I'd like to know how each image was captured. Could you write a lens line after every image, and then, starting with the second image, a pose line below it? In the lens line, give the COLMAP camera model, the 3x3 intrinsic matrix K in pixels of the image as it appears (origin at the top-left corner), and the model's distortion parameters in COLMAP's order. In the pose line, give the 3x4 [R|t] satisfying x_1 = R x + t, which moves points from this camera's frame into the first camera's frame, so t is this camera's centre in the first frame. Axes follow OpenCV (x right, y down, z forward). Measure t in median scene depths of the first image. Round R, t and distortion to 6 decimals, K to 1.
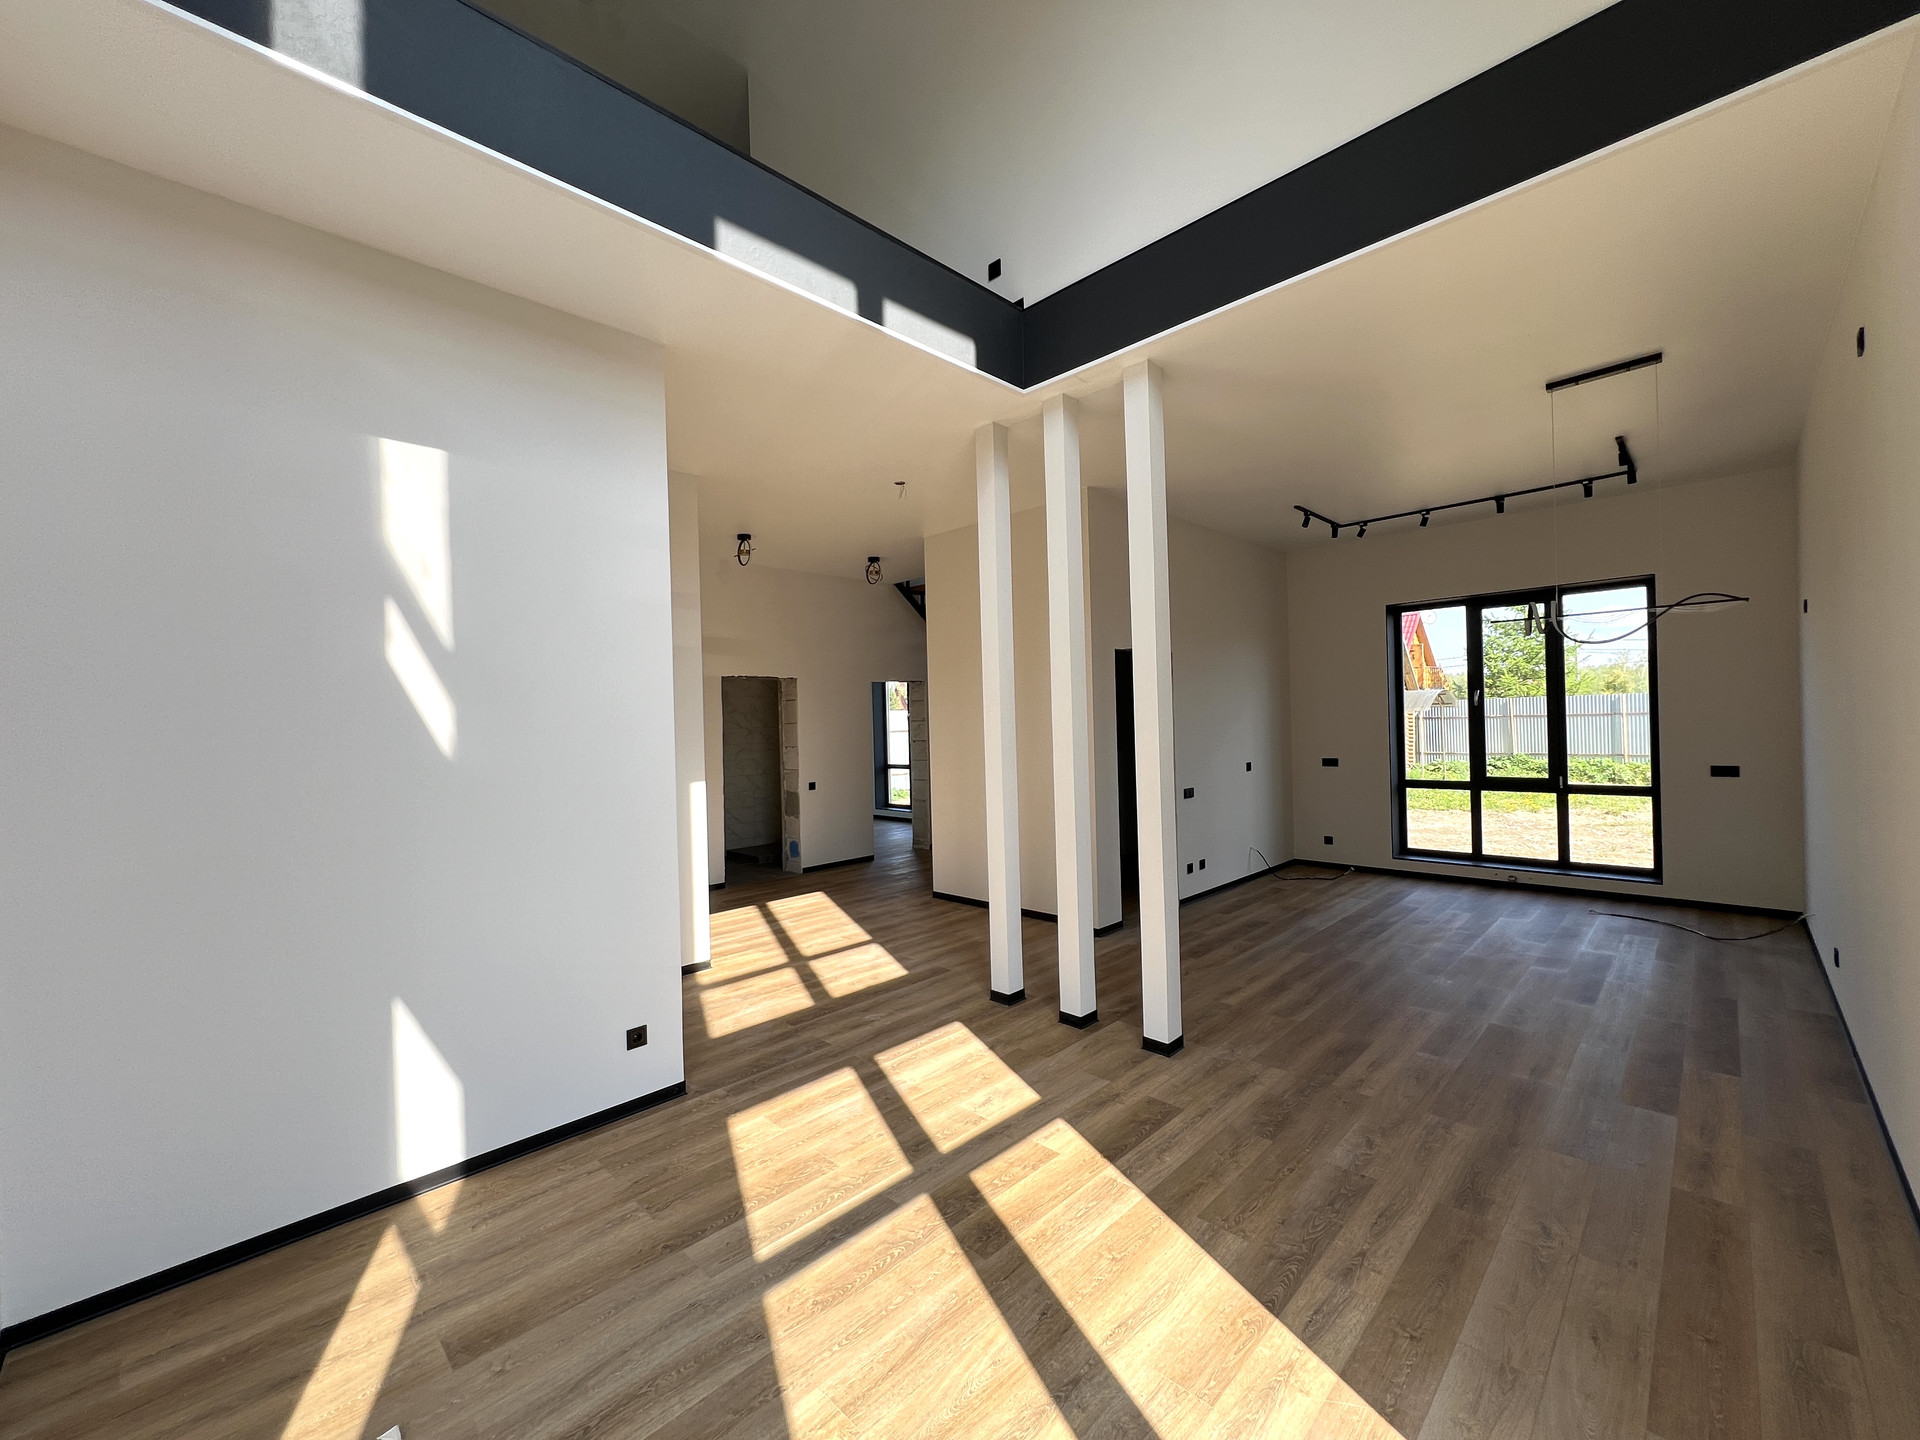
lens RADIAL K [[754.6, 0, 960.0], [0, 754.6, 720.0], [0, 0, 1]] dist [-0.000768, -0.000096]
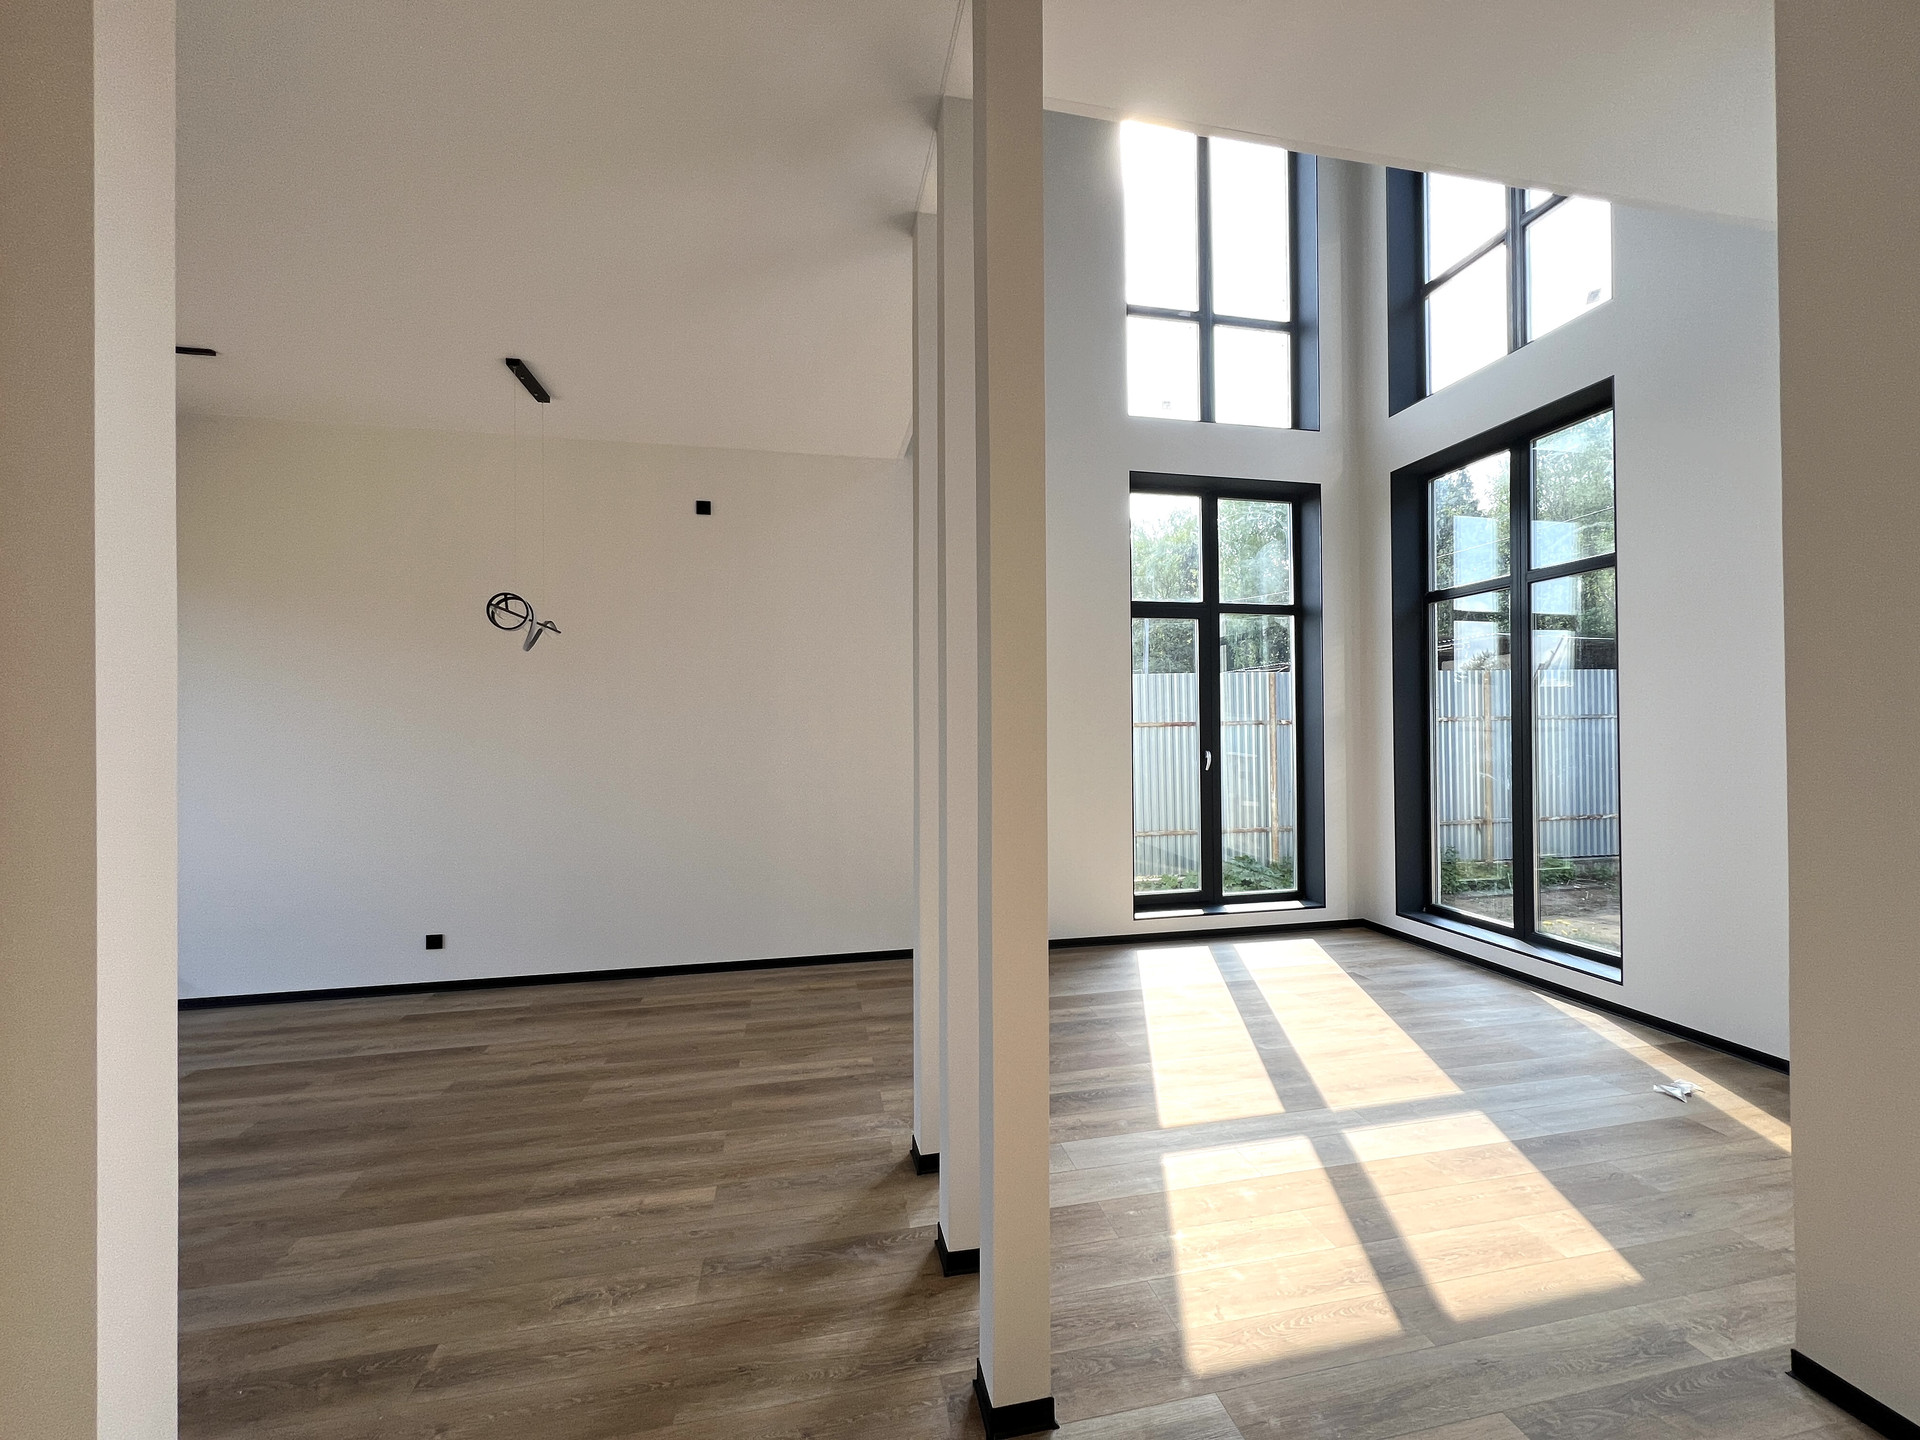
lens RADIAL K [[768.4, 0, 960.0], [0, 768.4, 720.0], [0, 0, 1]] dist [-0.001347, 0.000017]
pose [[-0.836895, 0.042490, 0.545712, -0.202948], [0.031315, 0.999066, -0.029765, 0.045951], [-0.546467, -0.007821, -0.837444, 1.945525]]
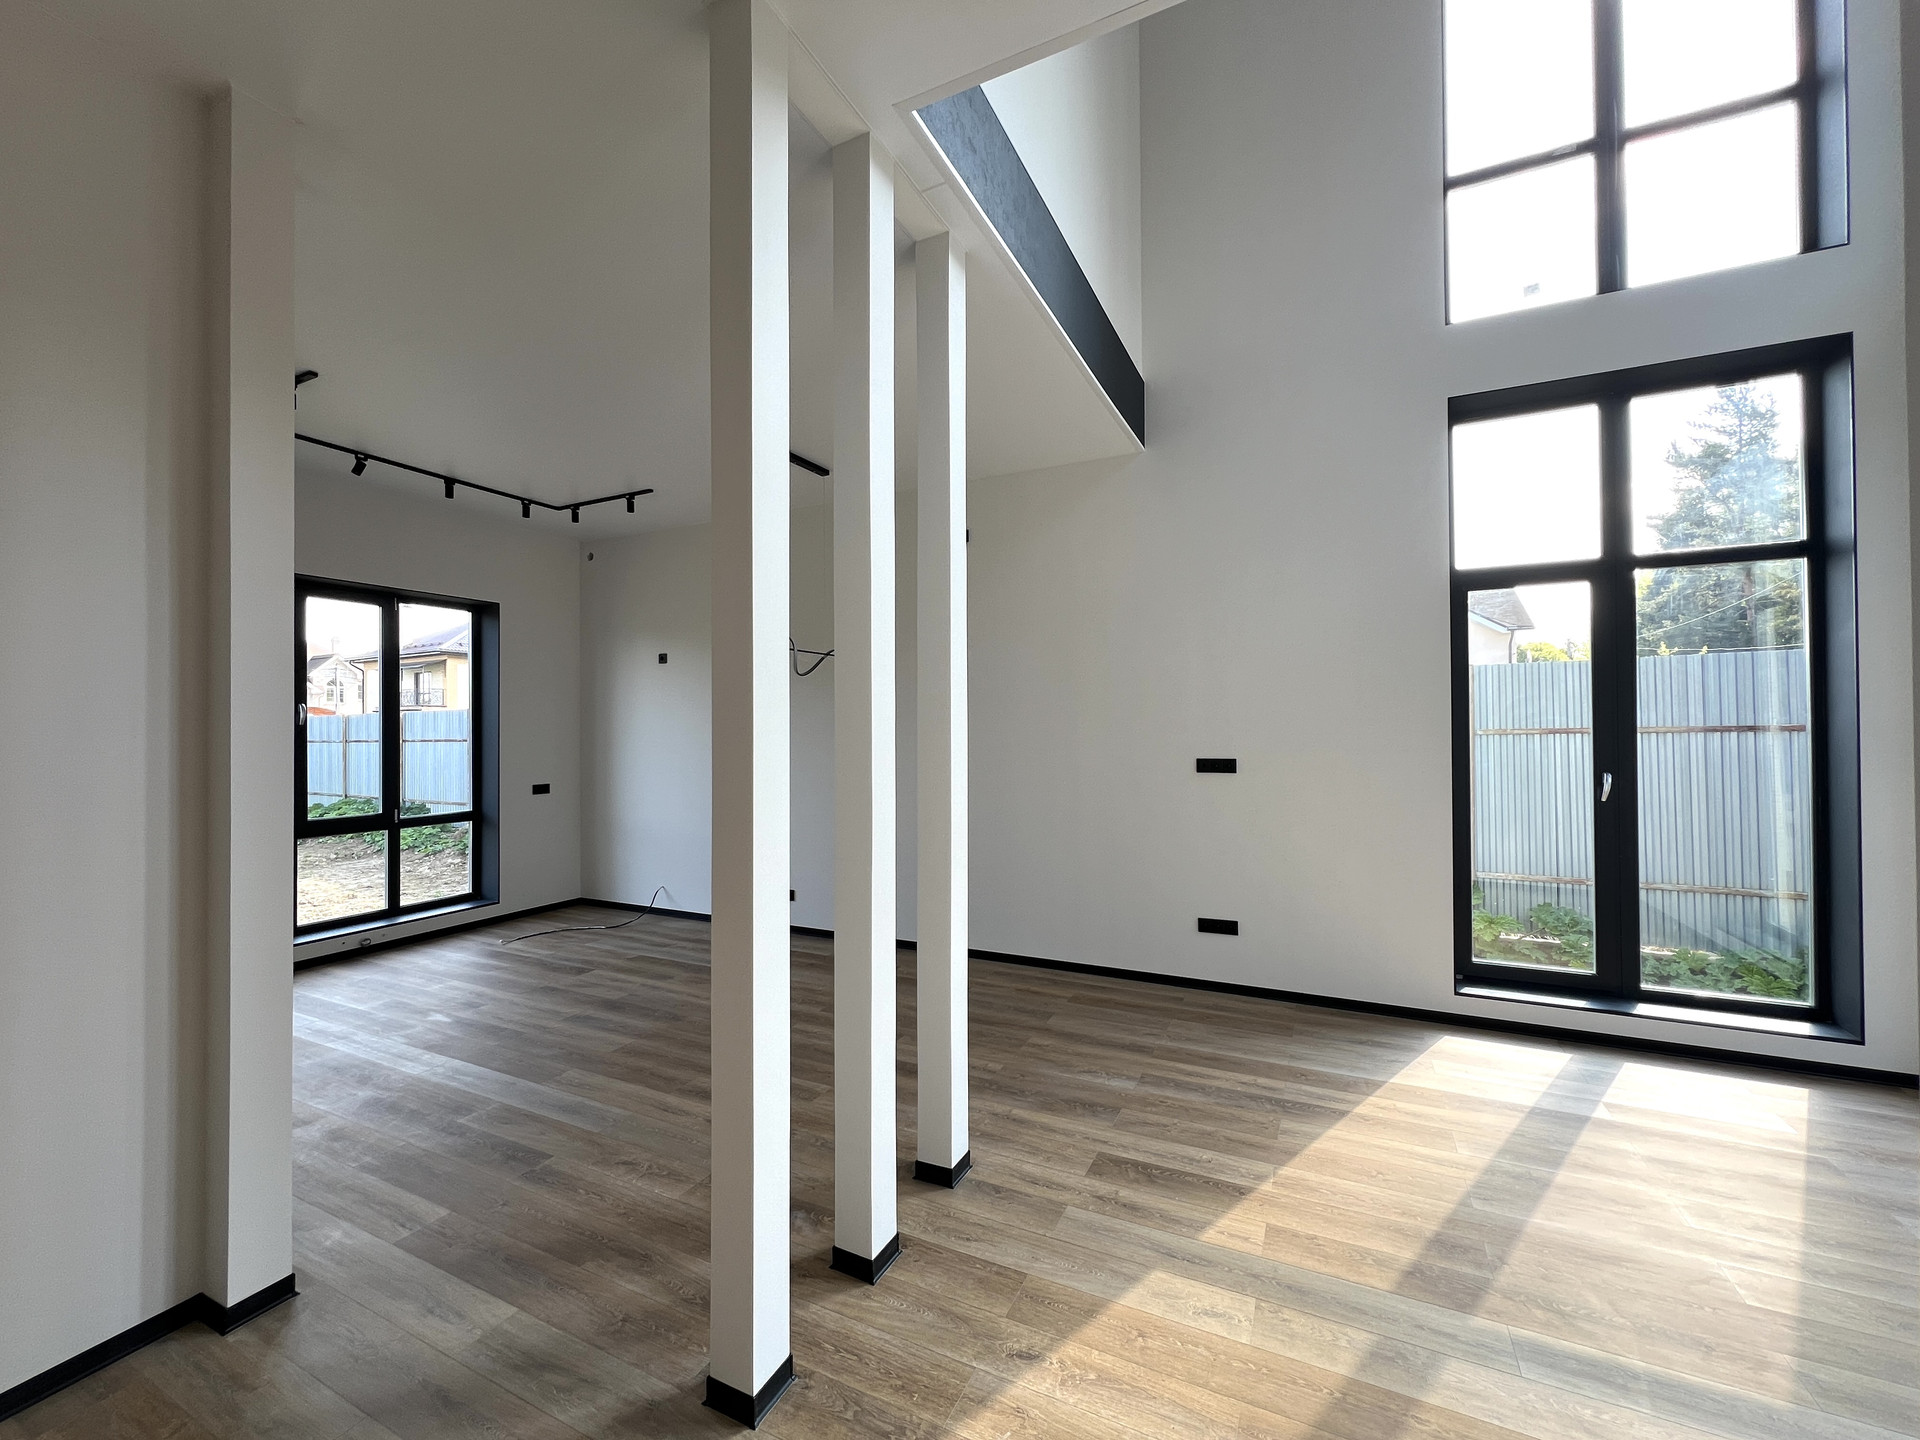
lens RADIAL K [[768.0, 0, 960.0], [0, 768.0, 720.0], [0, 0, 1]] dist [-0.000918, -0.000314]
pose [[-0.323637, 0.045385, 0.945092, -0.550472], [0.011459, 0.998964, -0.044048, 0.039928], [-0.946112, -0.003426, -0.323822, 1.484239]]
